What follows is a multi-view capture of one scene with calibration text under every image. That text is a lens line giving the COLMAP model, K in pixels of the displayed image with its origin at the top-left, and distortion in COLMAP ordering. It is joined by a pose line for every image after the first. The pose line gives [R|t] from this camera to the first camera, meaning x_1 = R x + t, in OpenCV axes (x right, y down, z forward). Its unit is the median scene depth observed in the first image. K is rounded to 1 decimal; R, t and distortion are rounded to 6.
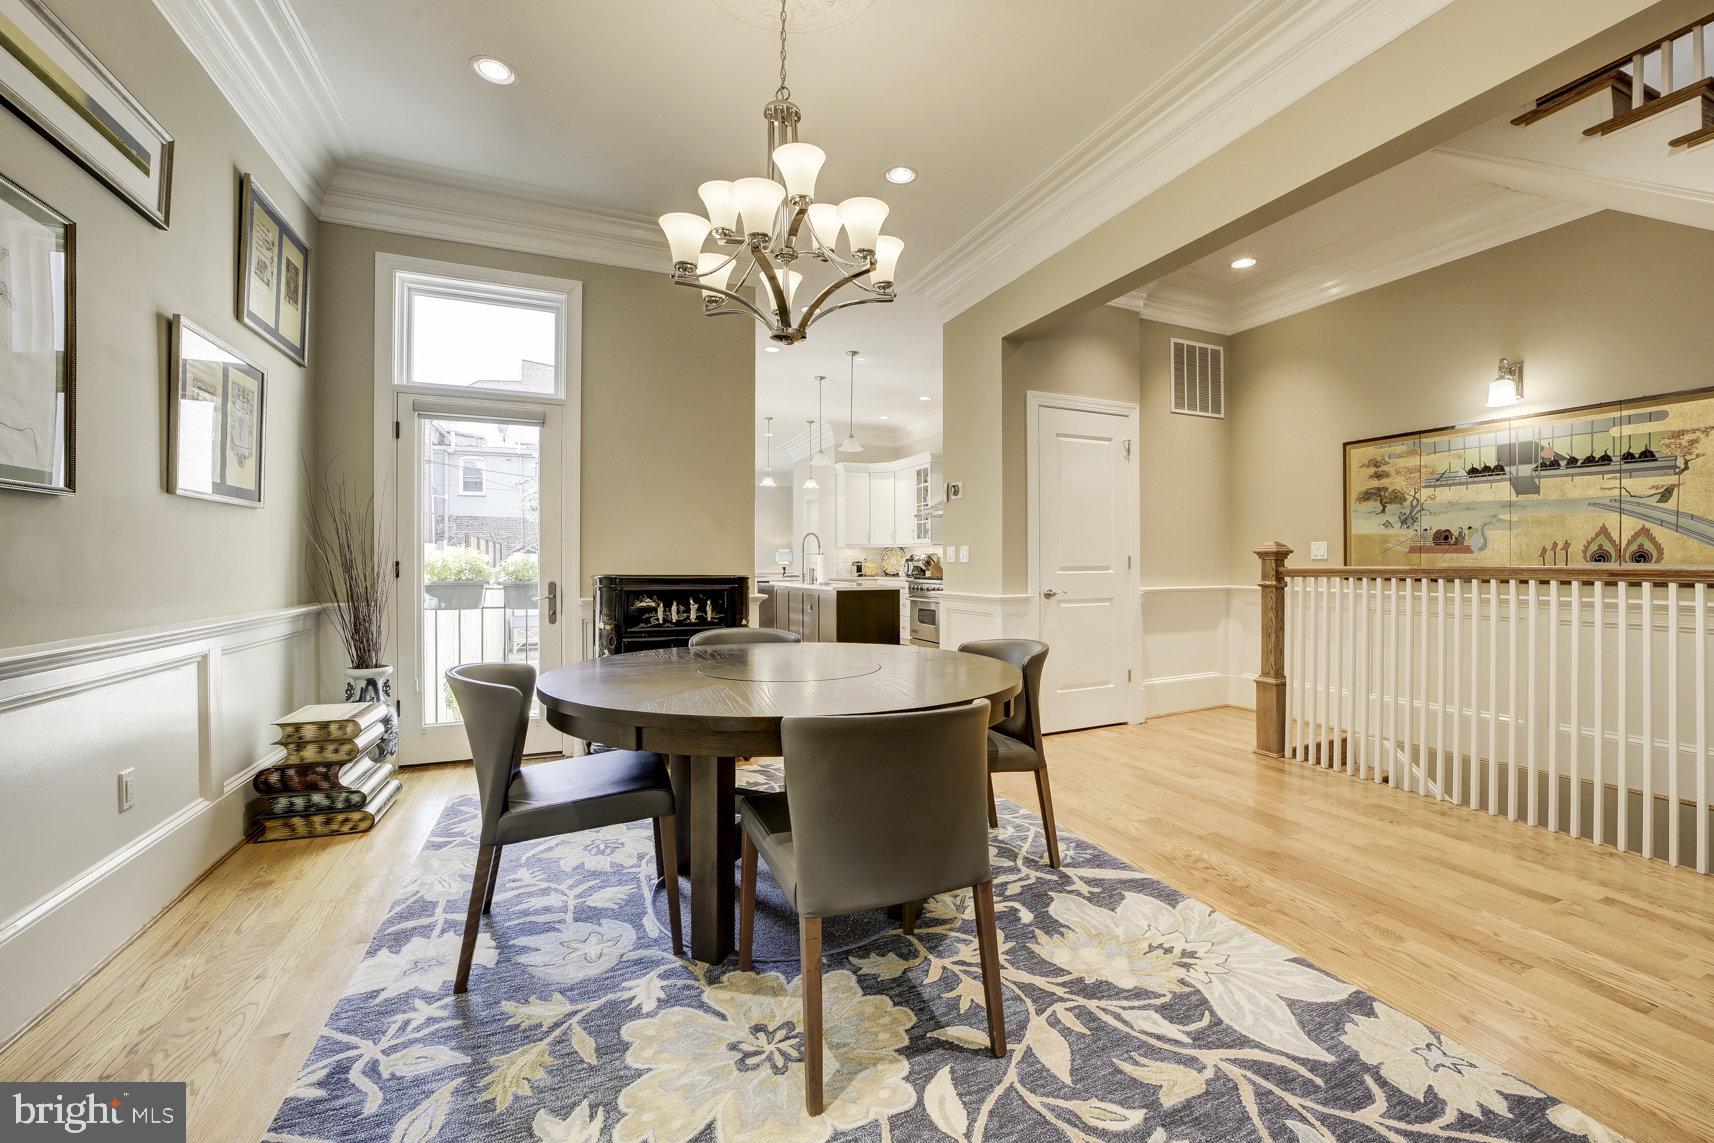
lens RADIAL K [[685.2, 0, 899.0], [0, 685.2, 563.7], [0, 0, 1]] dist [-0.027005, 0.000134]
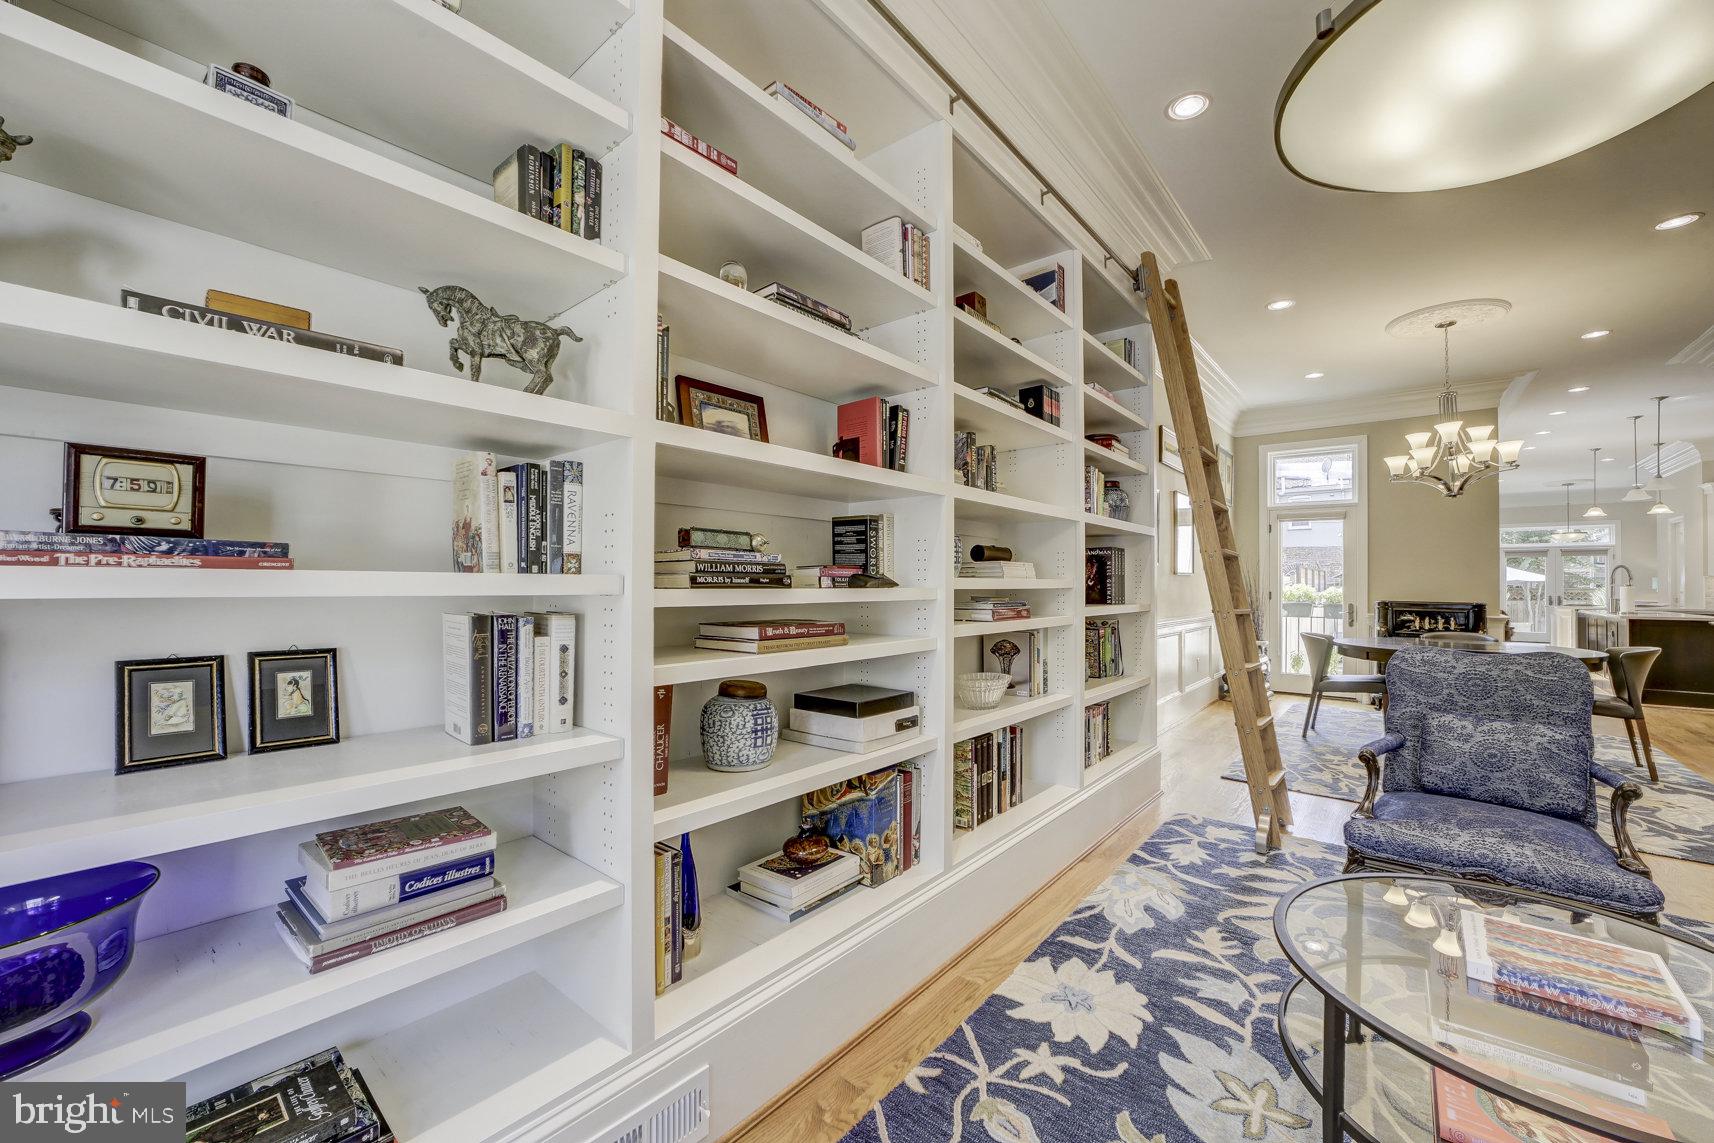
lens RADIAL K [[675.1, 0, 891.7], [0, 675.1, 577.2], [0, 0, 1]] dist [-0.001774, -0.000157]
pose [[0.450756, -0.006765, -0.892622, 0.575871], [-0.004341, 0.999943, -0.009770, -0.022433], [0.892637, 0.008278, 0.450701, -0.958599]]
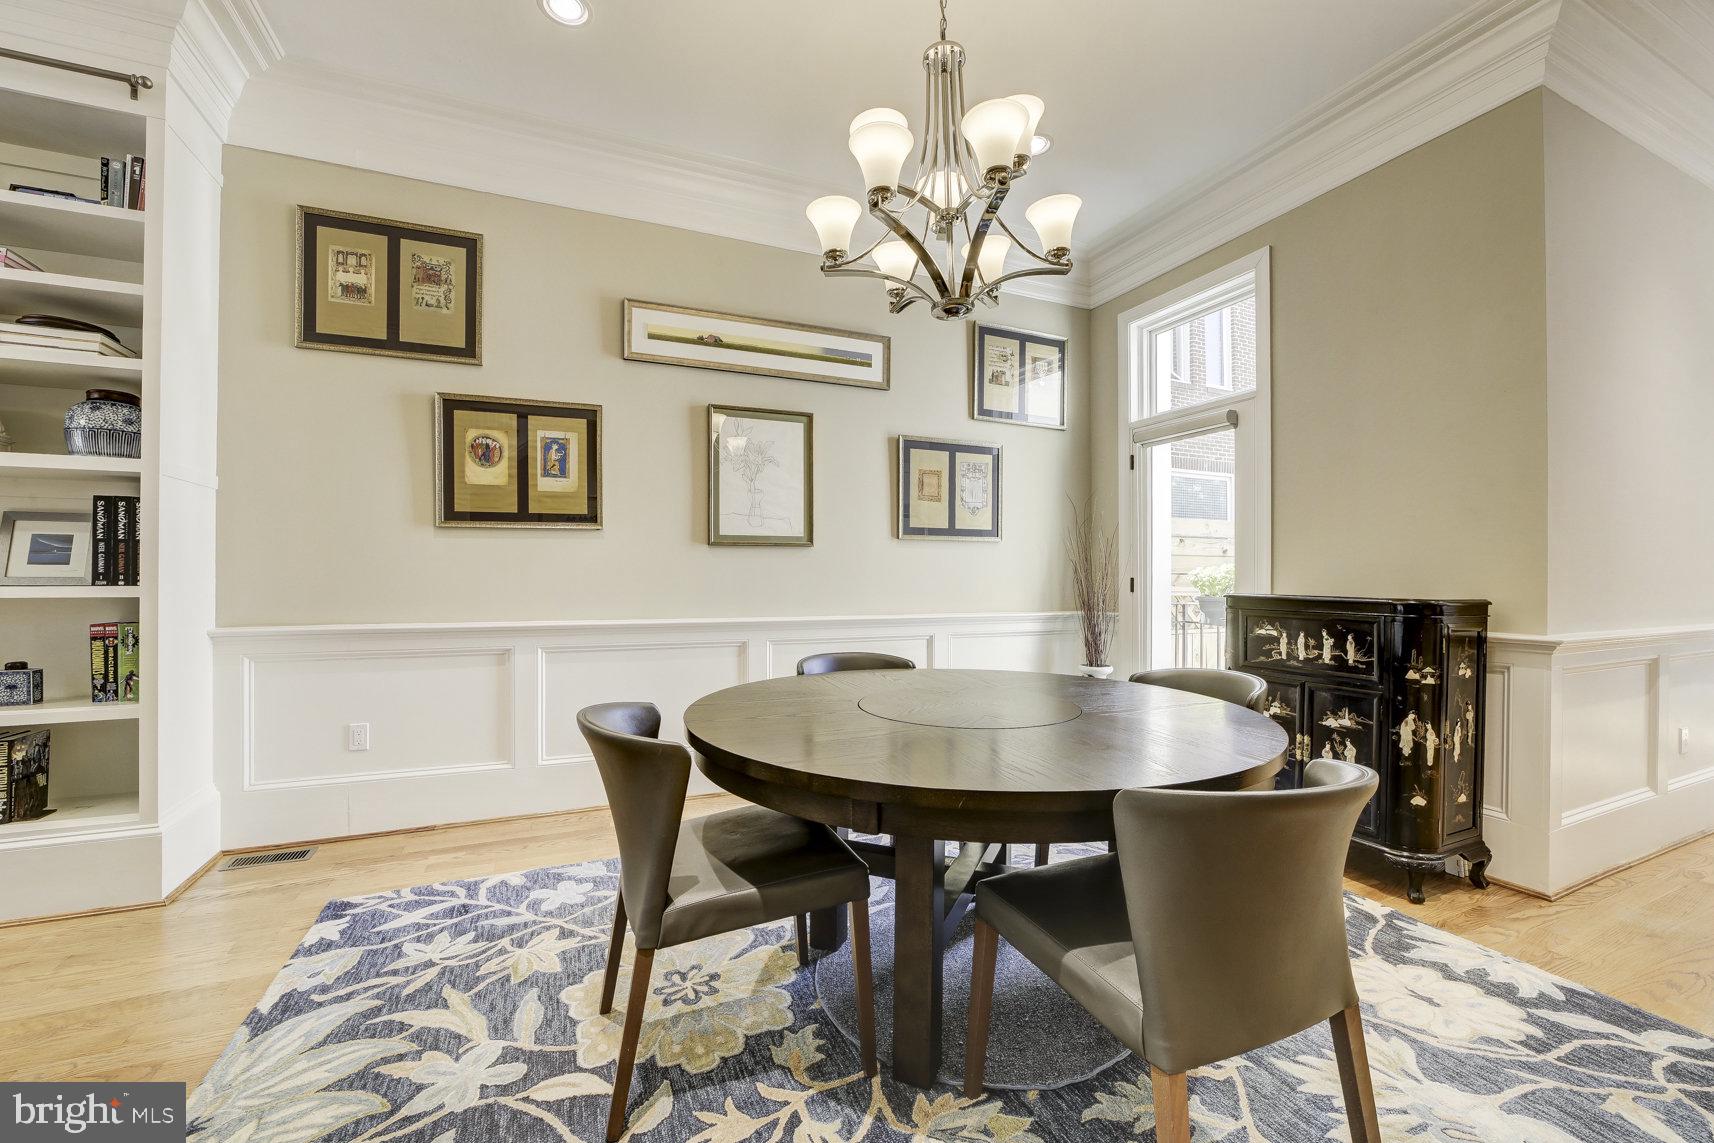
lens RADIAL K [[694.5, 0, 857.0], [0, 694.5, 571.5], [0, 0, 1]] dist [-0.026256, 0.000089]
pose [[-0.024035, -0.010126, -0.999660, 0.420221], [-0.001905, 0.999947, -0.010083, -0.001047], [0.999709, 0.001662, -0.024053, 0.544549]]
